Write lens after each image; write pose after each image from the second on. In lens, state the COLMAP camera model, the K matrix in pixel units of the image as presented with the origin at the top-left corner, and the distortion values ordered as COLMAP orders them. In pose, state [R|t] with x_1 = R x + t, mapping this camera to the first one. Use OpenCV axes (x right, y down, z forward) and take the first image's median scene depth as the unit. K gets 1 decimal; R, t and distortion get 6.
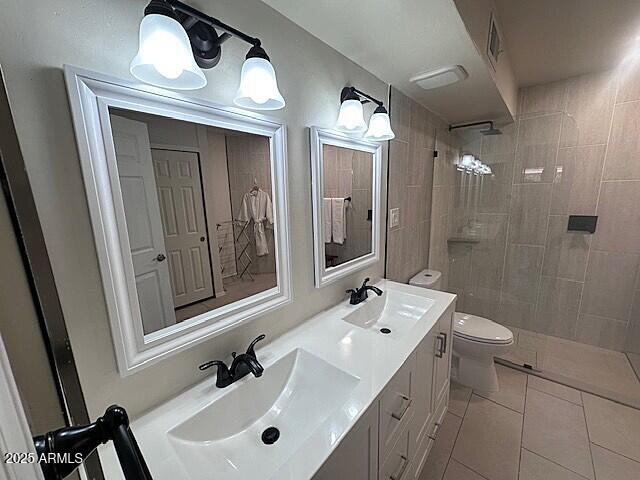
lens RADIAL K [[253.5, 0, 319.0], [0, 253.5, 240.5], [0, 0, 1]] dist [-0.013906, 0.003592]
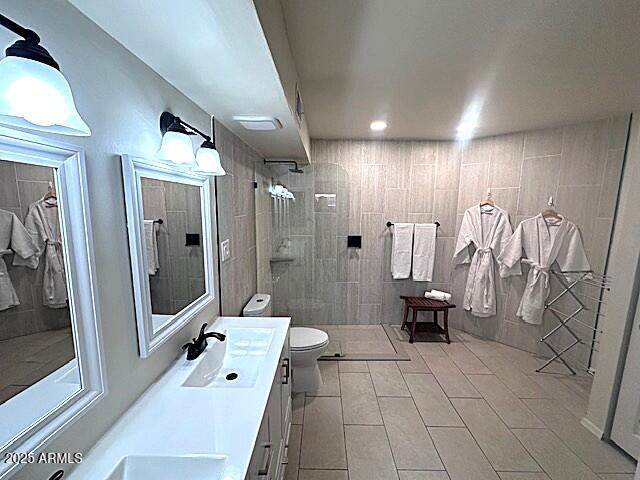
lens RADIAL K [[253.5, 0, 319.0], [0, 253.5, 240.5], [0, 0, 1]] dist [-0.013906, 0.003592]
pose [[0.763856, -0.052785, 0.643224, -0.055498], [0.089797, 0.995648, -0.024932, -0.079610], [-0.639109, 0.076805, 0.765272, 0.029244]]
